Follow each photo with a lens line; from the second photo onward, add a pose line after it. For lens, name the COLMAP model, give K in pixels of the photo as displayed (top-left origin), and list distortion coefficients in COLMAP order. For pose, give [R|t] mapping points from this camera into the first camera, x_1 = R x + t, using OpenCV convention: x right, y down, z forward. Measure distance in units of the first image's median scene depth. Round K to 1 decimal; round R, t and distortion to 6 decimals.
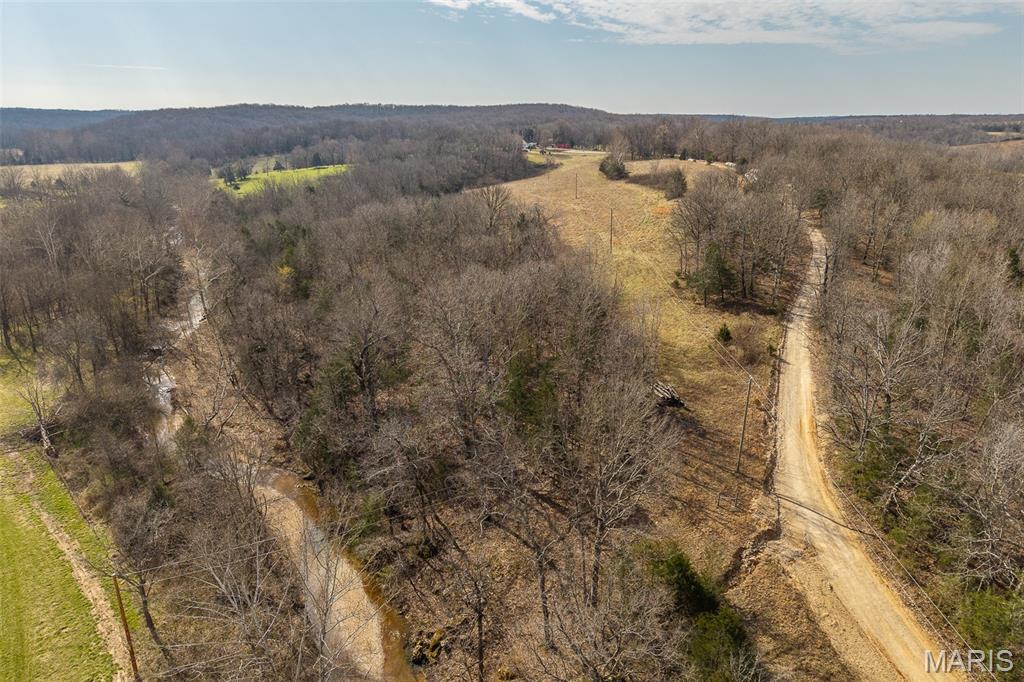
lens RADIAL K [[685.0, 0, 512.0], [0, 685.0, 341.0], [0, 0, 1]] dist [0.011596, -0.011036]
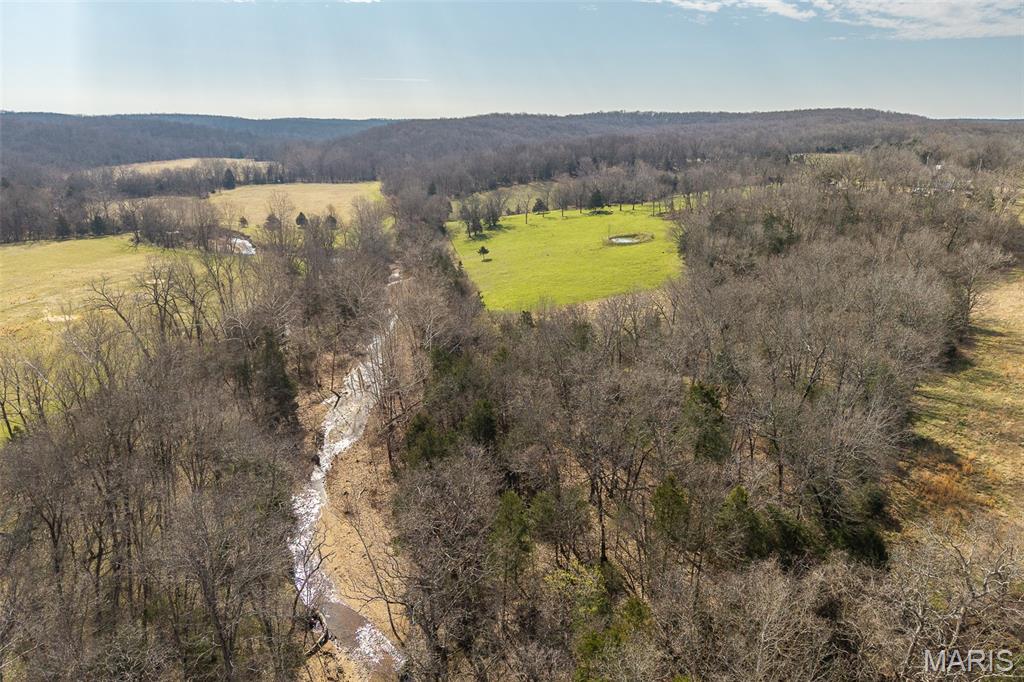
lens RADIAL K [[685.0, 0, 512.0], [0, 685.0, 341.0], [0, 0, 1]] dist [0.011596, -0.011036]
pose [[0.947338, 0.093645, -0.306238, -0.092717], [-0.095941, 0.995358, 0.007580, -0.079373], [0.305527, 0.022200, 0.951925, 0.216024]]
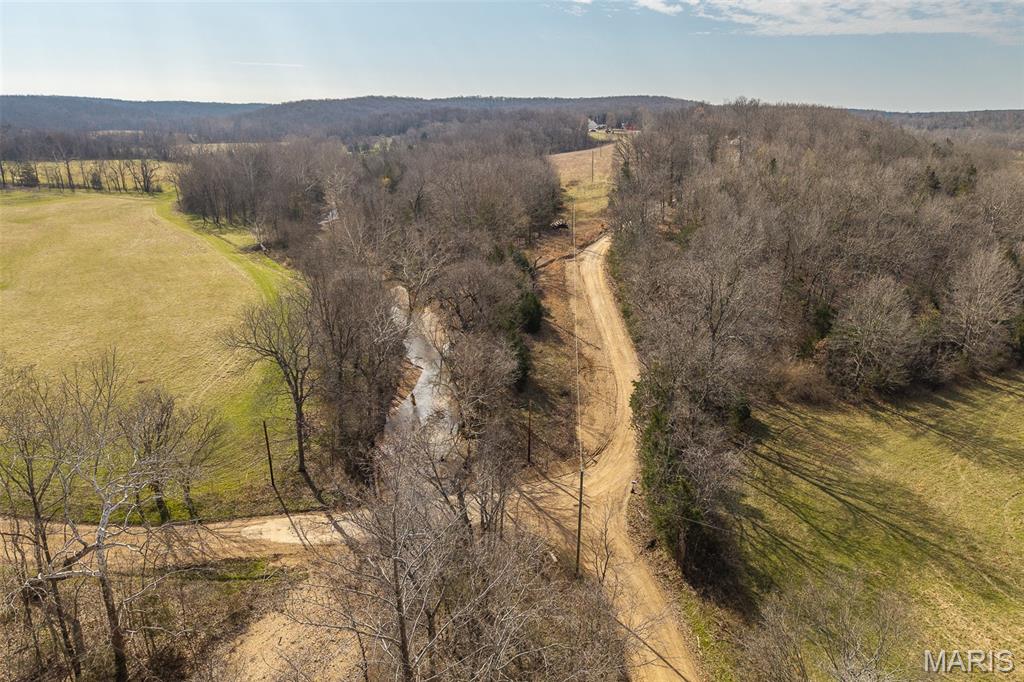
lens RADIAL K [[685.0, 0, 512.0], [0, 685.0, 341.0], [0, 0, 1]] dist [0.011596, -0.011036]
pose [[0.986709, 0.054127, -0.153218, 0.050889], [-0.053115, 0.998531, 0.010698, 0.050766], [0.153572, -0.002417, 0.988134, -0.123468]]
